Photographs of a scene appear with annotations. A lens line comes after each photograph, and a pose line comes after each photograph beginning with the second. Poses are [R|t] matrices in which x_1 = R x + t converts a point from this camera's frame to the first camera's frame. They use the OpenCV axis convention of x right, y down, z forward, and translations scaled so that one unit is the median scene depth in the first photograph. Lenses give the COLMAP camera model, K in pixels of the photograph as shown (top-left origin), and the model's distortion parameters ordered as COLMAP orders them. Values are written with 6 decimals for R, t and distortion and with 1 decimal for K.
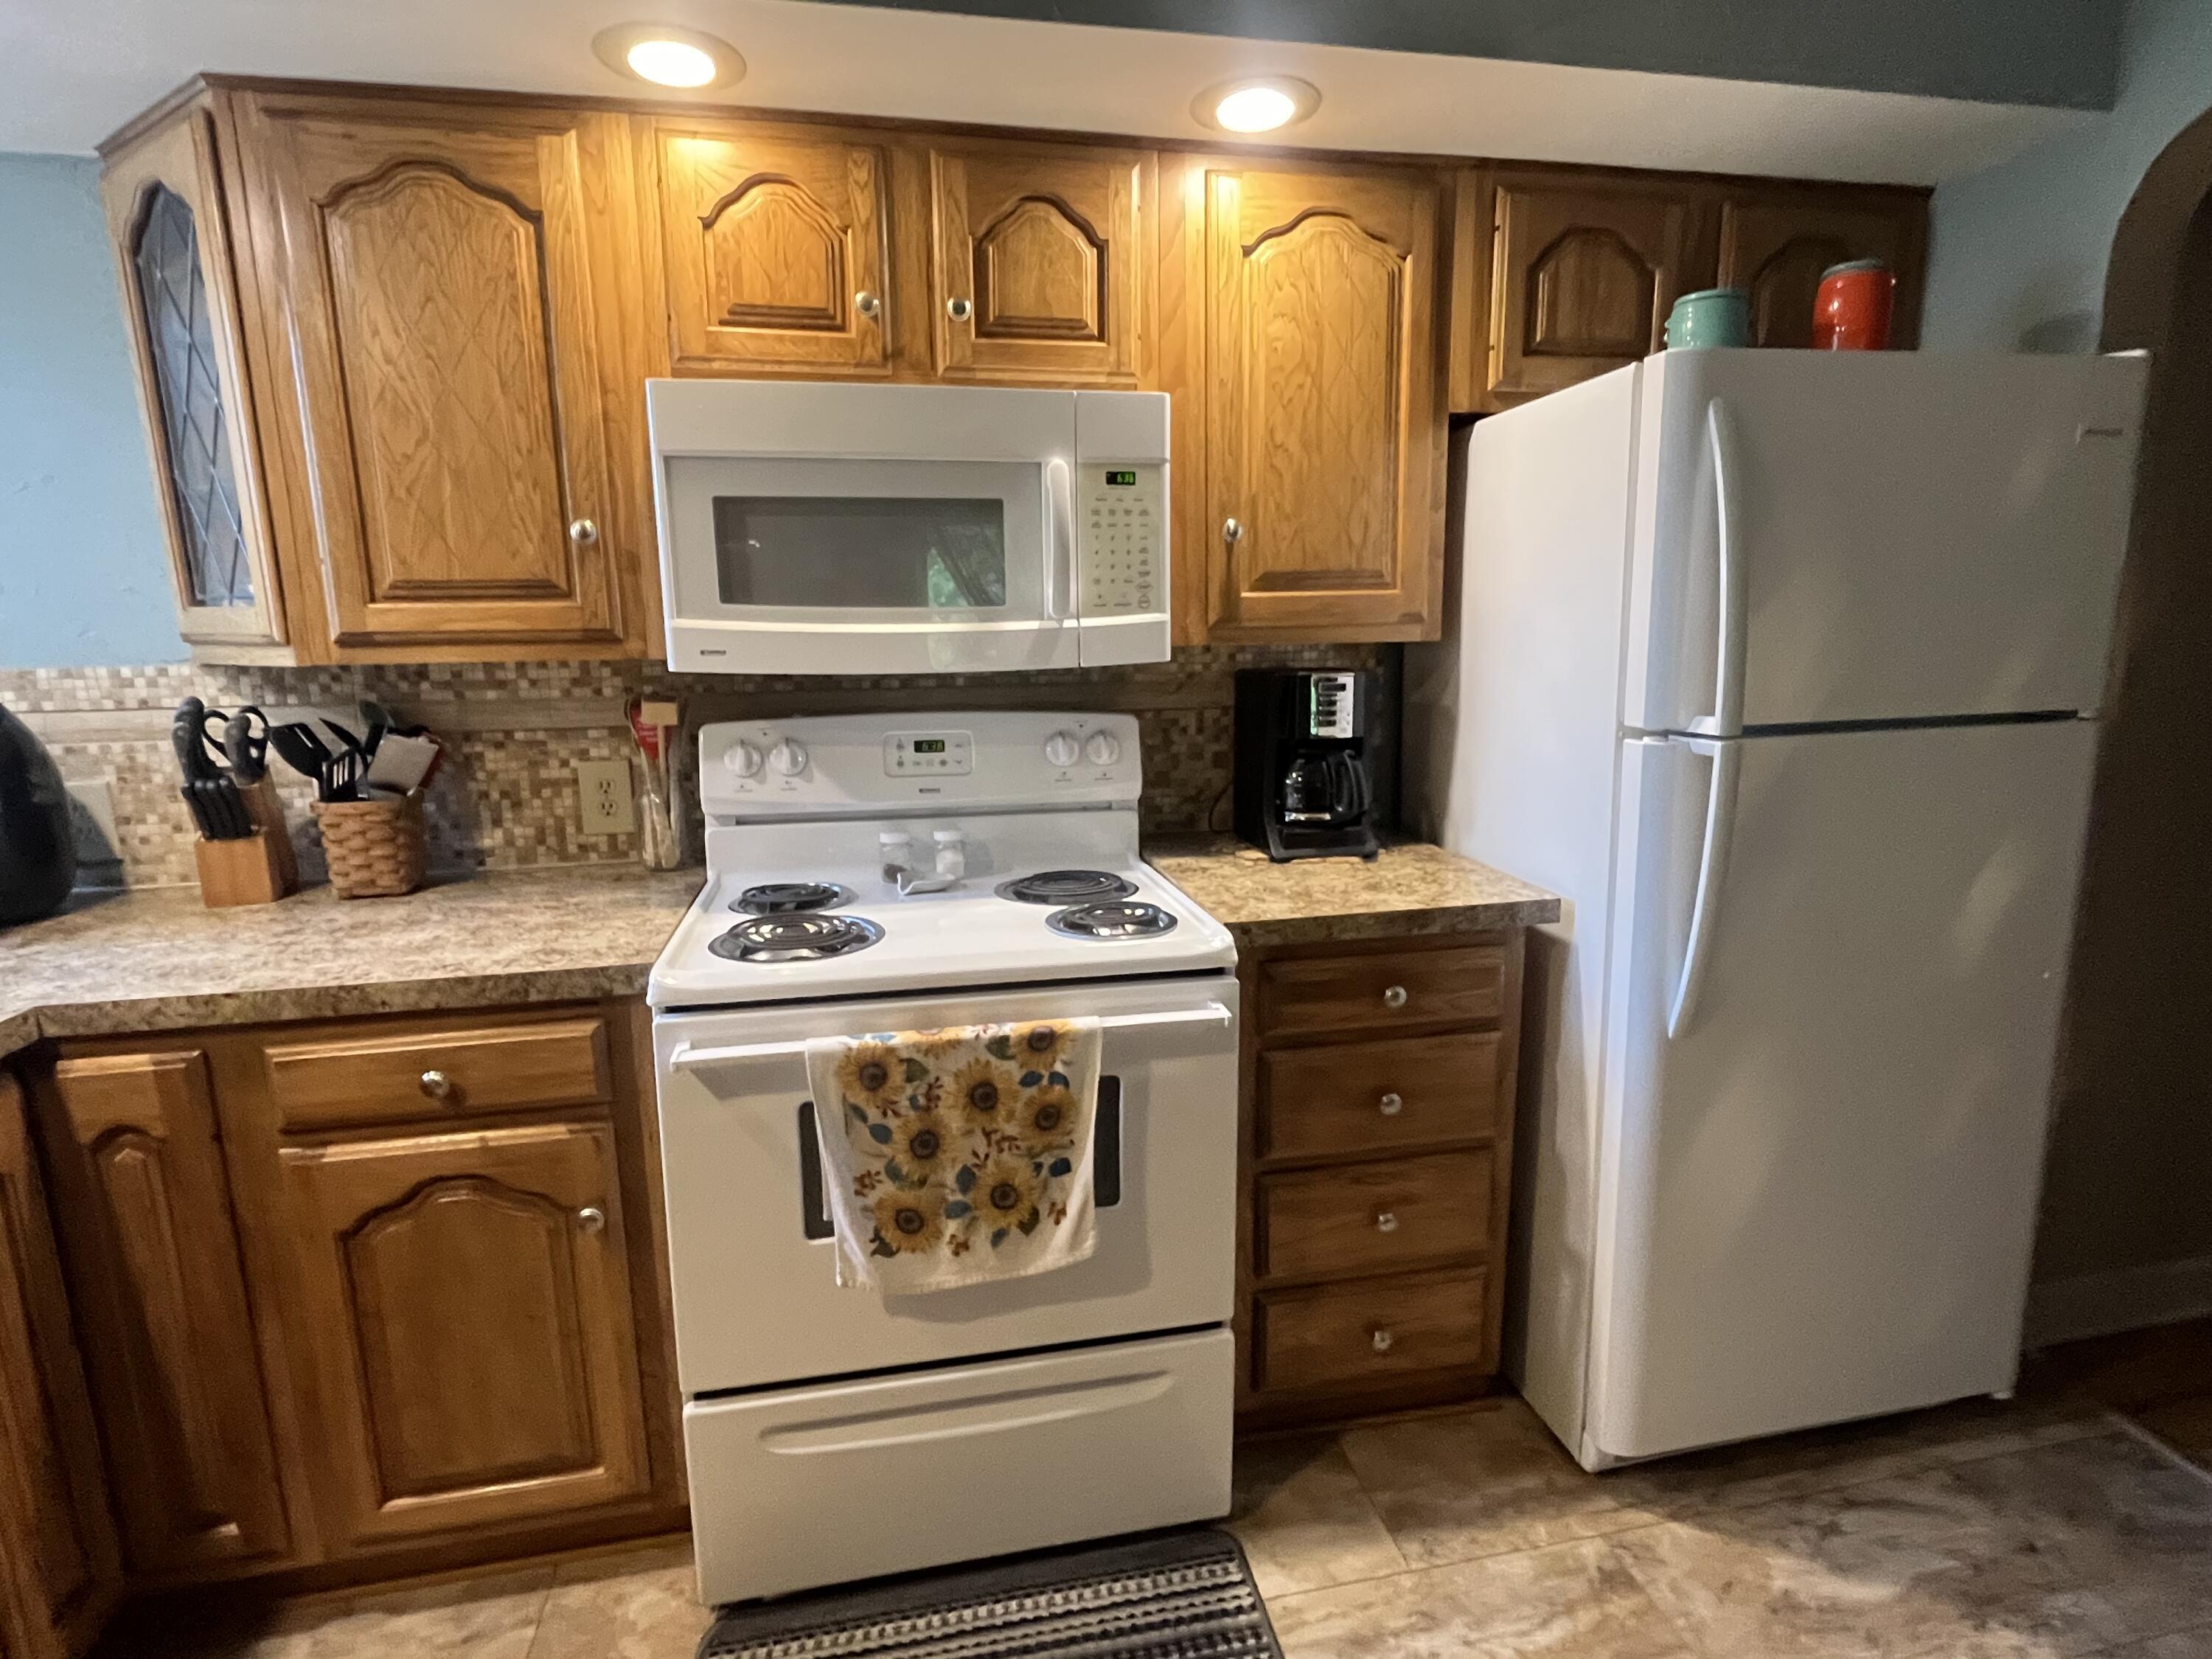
lens RADIAL K [[1104.3, 0, 1098.3], [0, 1104.3, 822.0], [0, 0, 1]] dist [-0.006477, 0.000341]
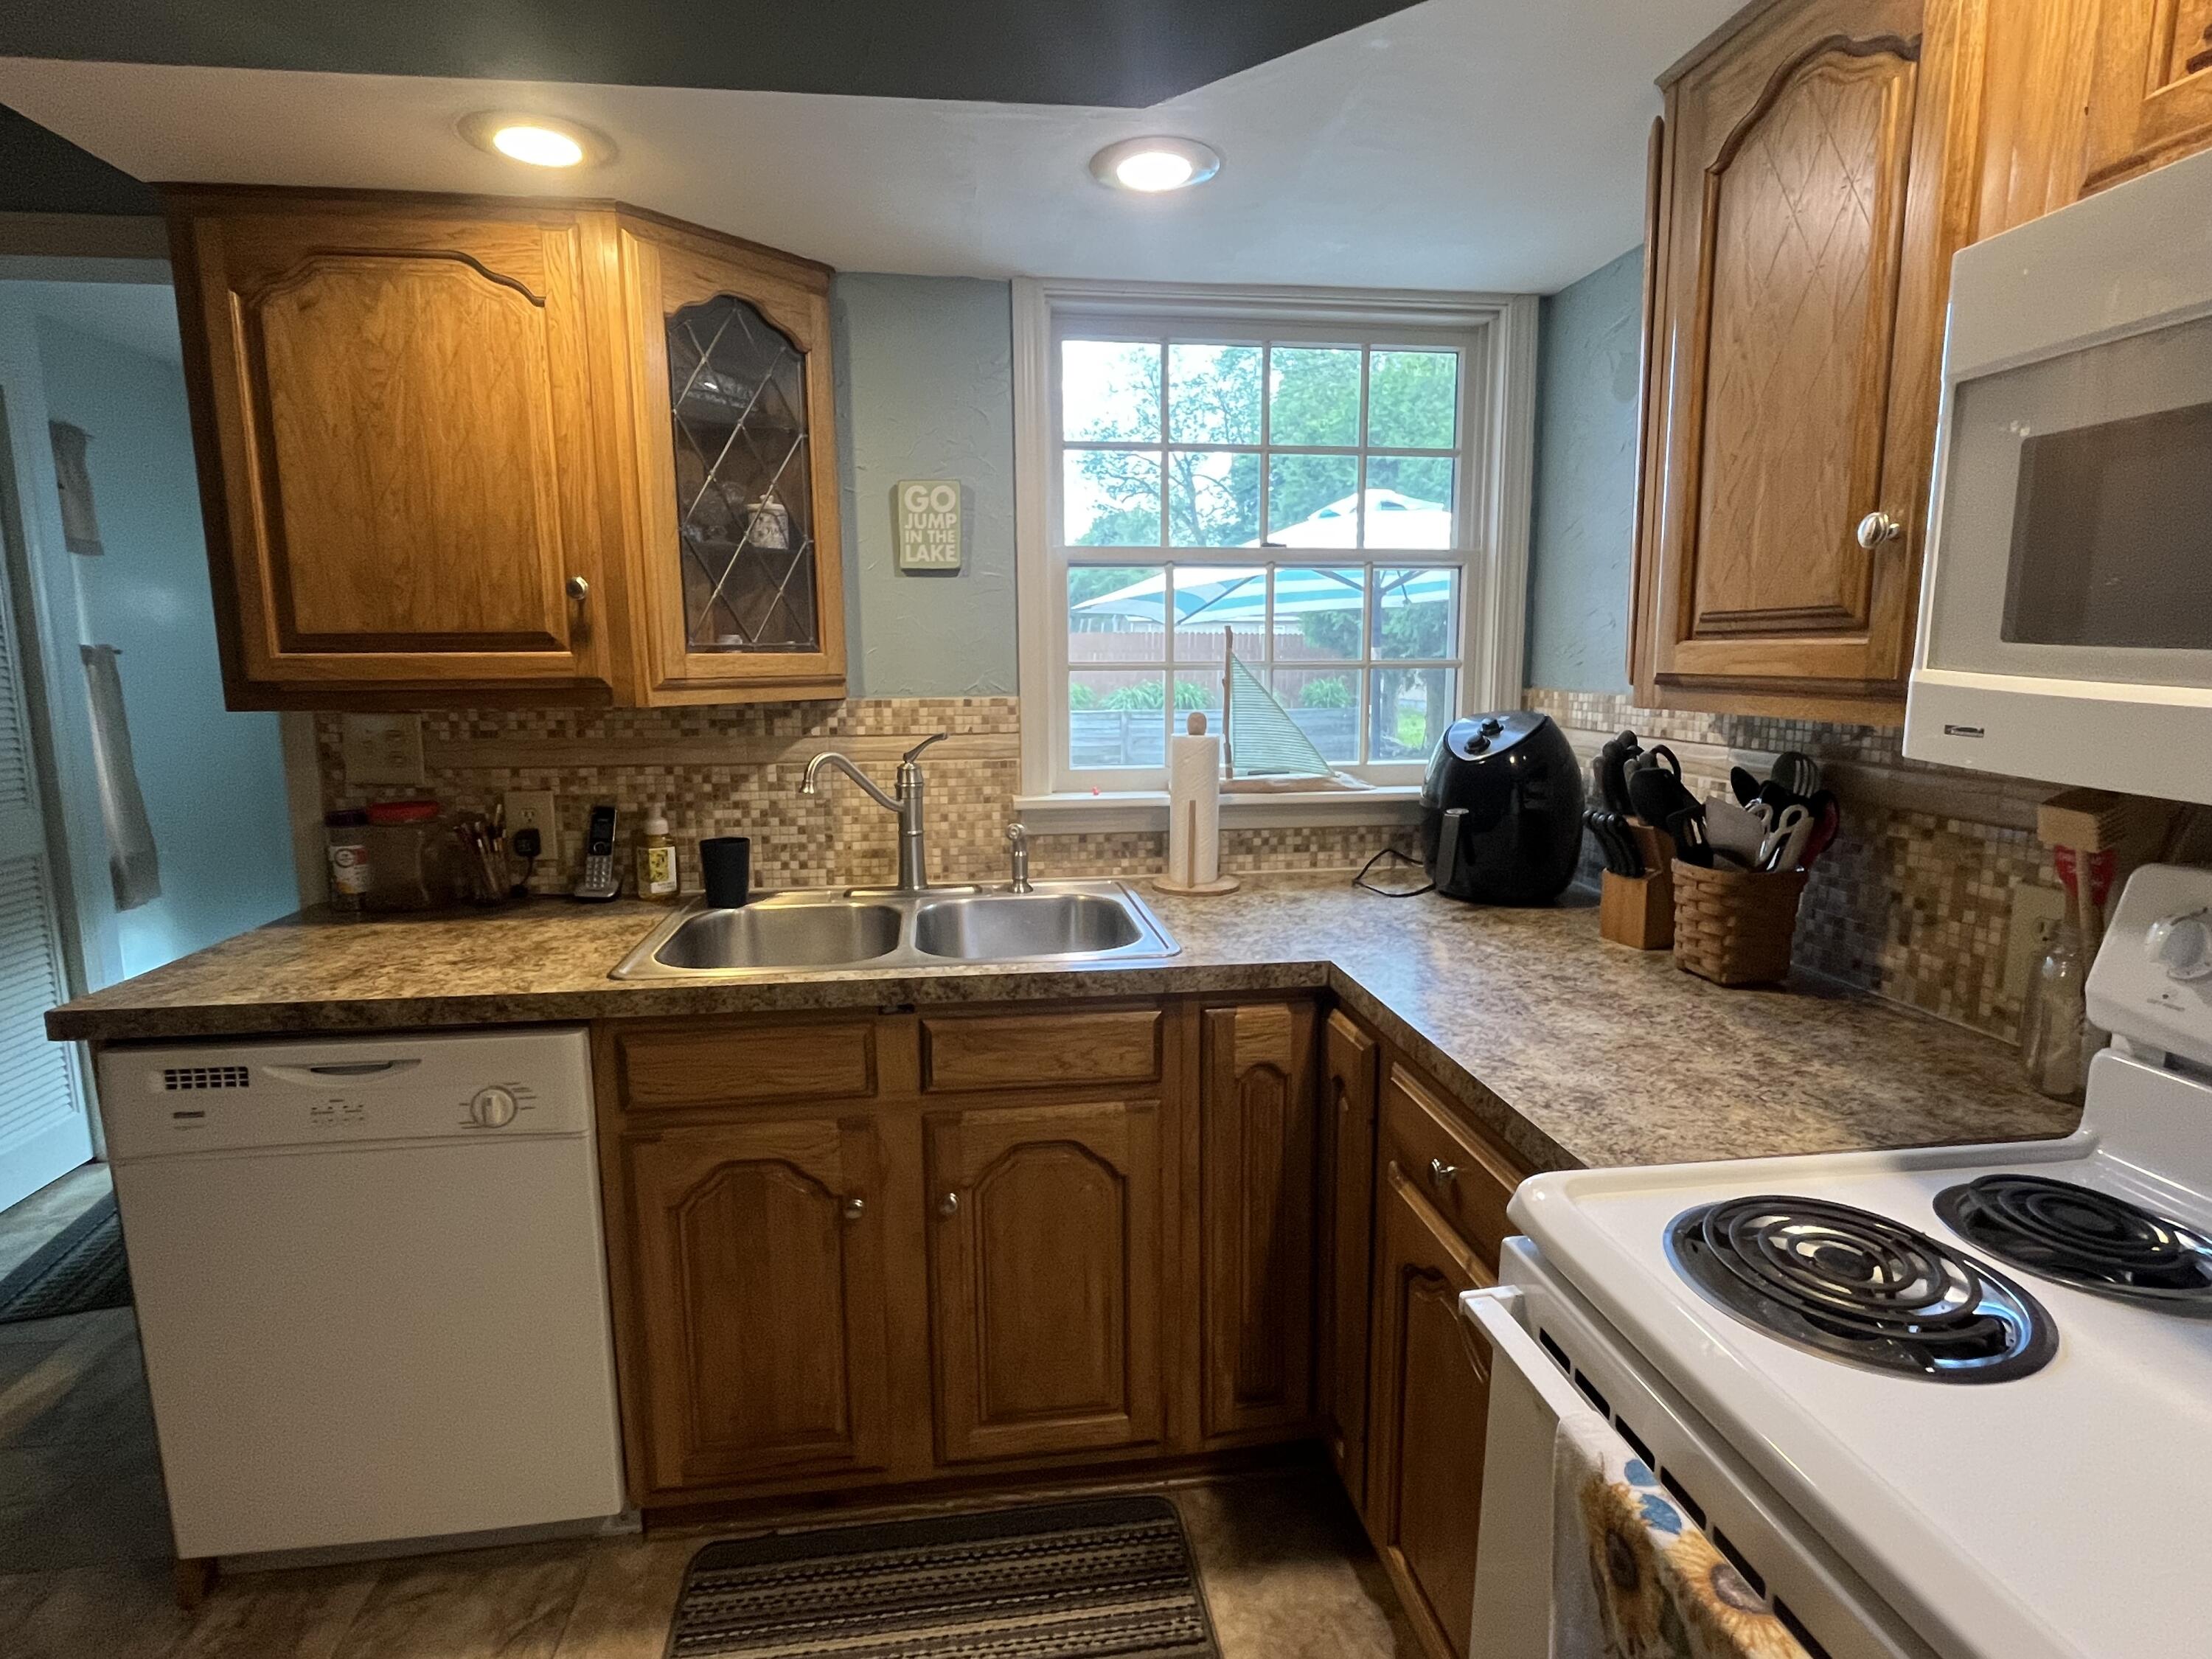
lens RADIAL K [[1104.3, 0, 1098.9], [0, 1104.3, 823.8], [0, 0, 1]] dist [-0.006477, 0.000341]
pose [[-0.071682, 0.165057, -0.983676, 0.215067], [-0.171538, 0.969478, 0.175175, -0.124930], [0.982566, 0.181295, -0.041181, 0.581734]]
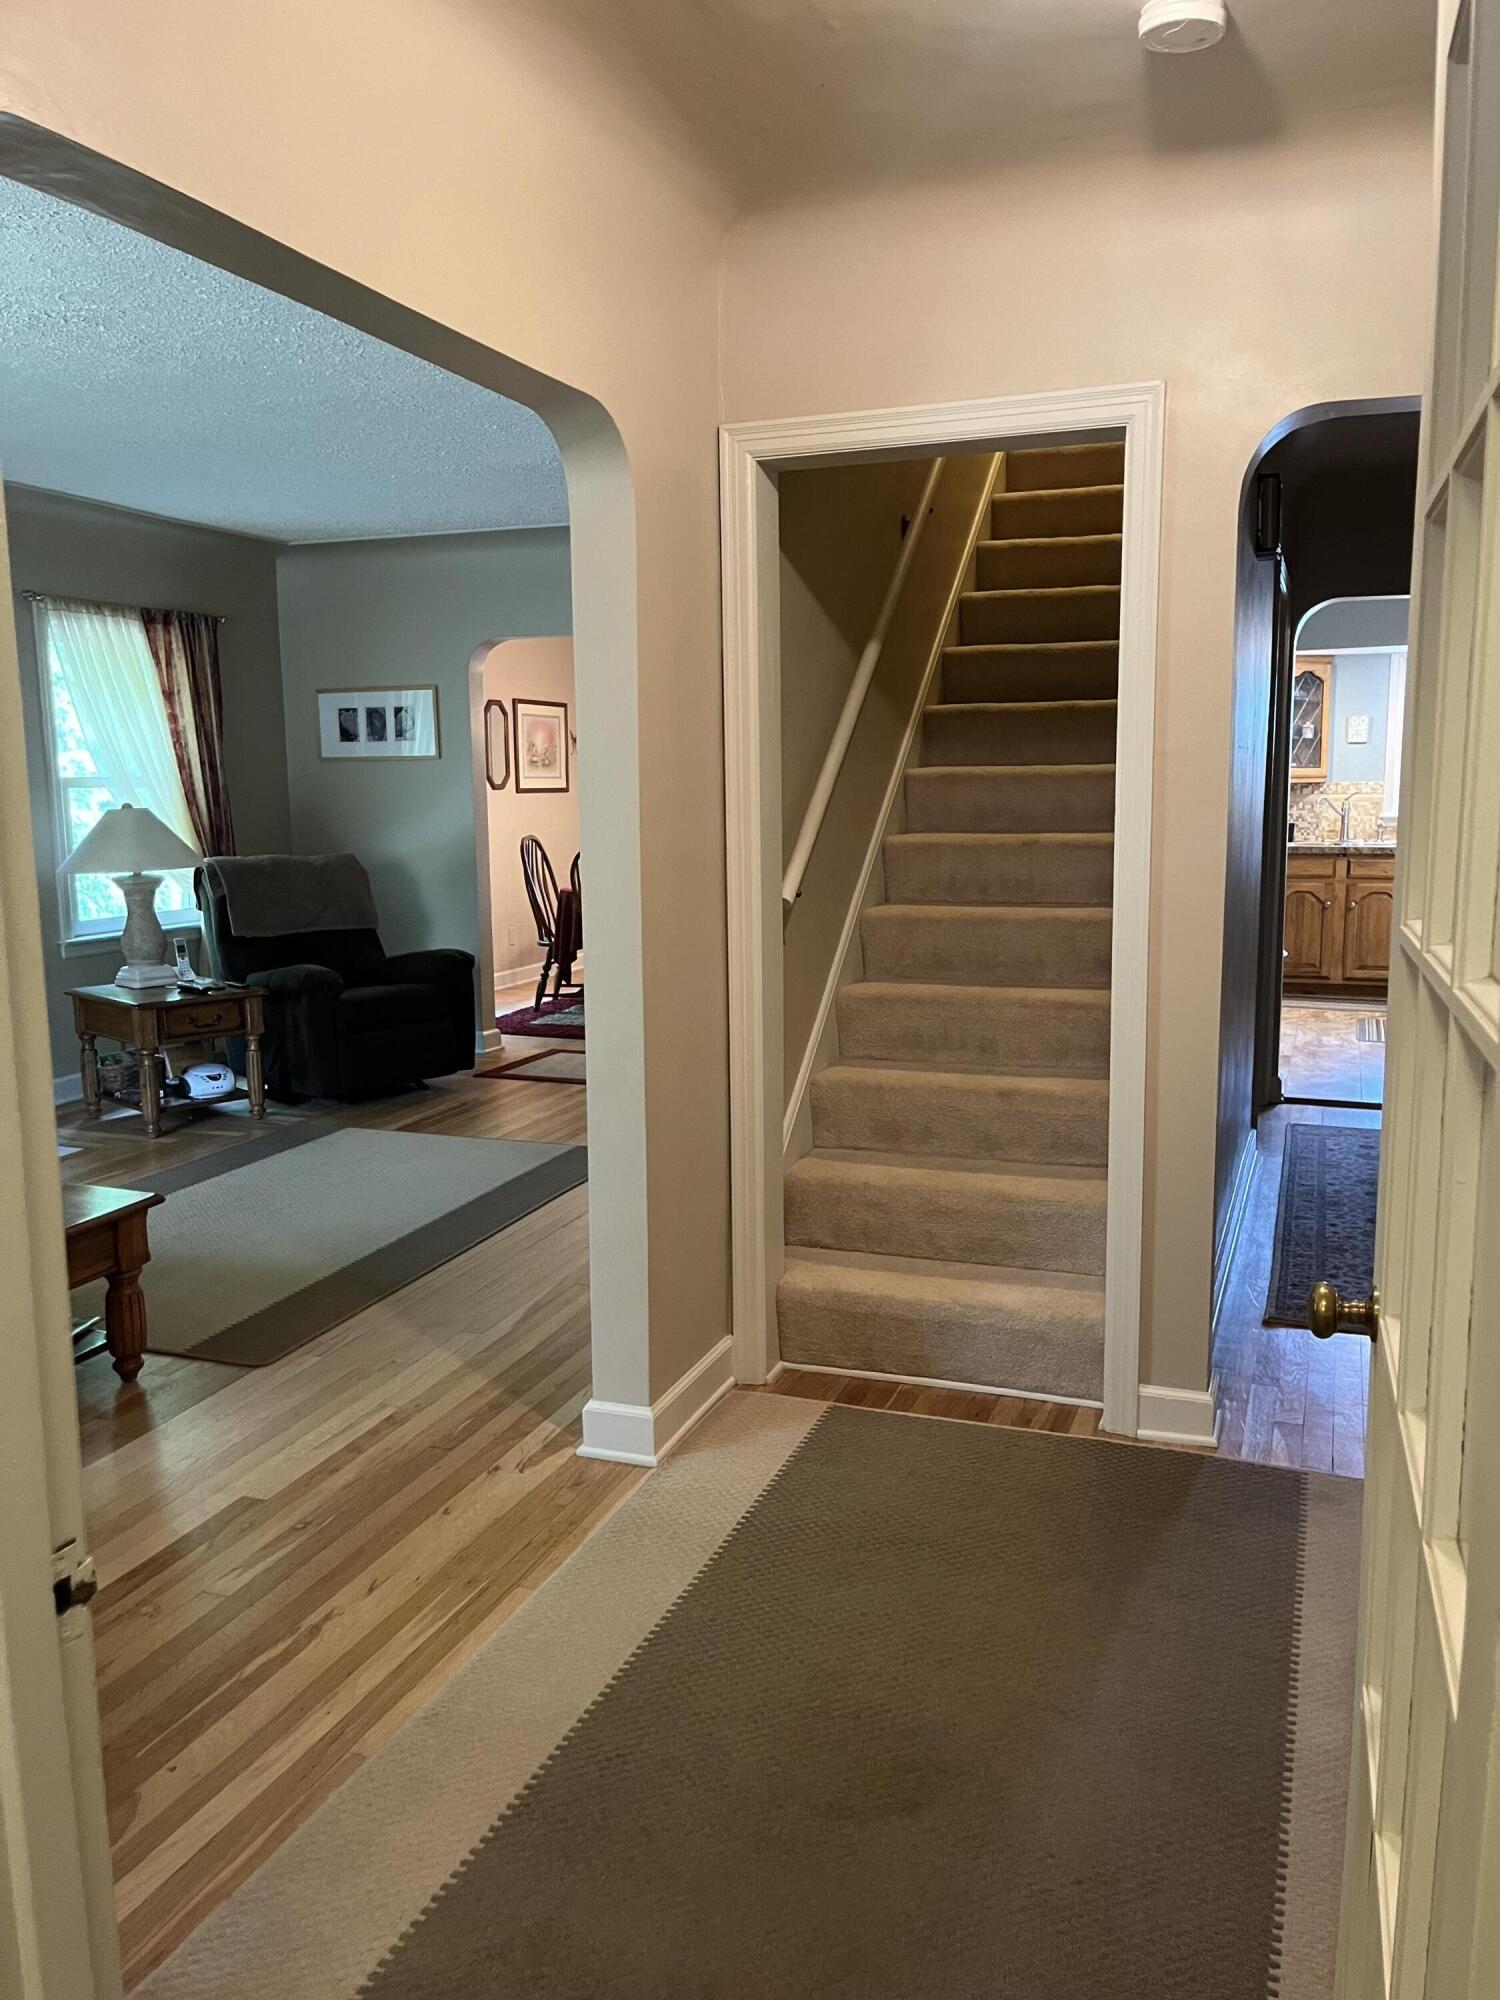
lens RADIAL K [[1522.3, 0, 759.8], [0, 1522.3, 1005.7], [0, 0, 1]] dist [0.063908, -0.067843]
pose [[-0.532605, 0.148603, -0.833216, 4.926030], [-0.131472, 0.957989, 0.254896, -0.372833], [0.836090, 0.245304, -0.490692, 1.454691]]
